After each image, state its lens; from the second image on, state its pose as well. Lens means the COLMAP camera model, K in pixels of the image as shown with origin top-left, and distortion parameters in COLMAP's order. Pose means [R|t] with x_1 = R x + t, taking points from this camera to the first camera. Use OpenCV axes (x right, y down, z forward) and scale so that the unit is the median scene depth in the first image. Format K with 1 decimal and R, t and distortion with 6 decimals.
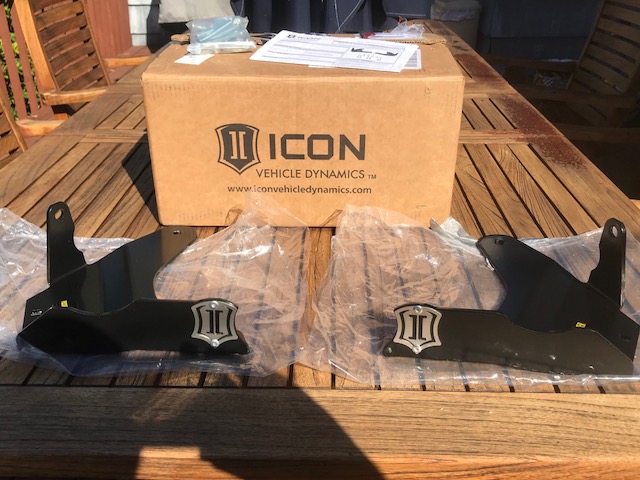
lens RADIAL K [[668.8, 0, 320.0], [0, 668.8, 240.0], [0, 0, 1]] dist [-0.001531, -0.016899]
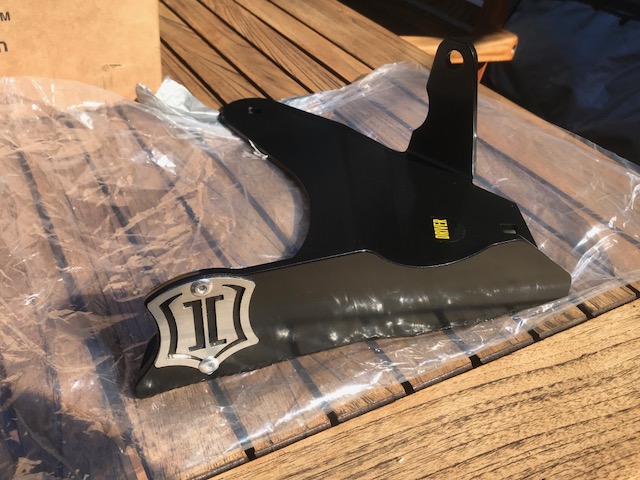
lens RADIAL K [[668.8, 0, 320.0], [0, 668.8, 240.0], [0, 0, 1]] dist [-0.001531, -0.016899]
pose [[0.863072, -0.238201, 0.445383, 0.022274], [0.157208, 0.964696, 0.211301, -0.001997], [-0.479991, -0.112350, 0.870049, 0.458892]]
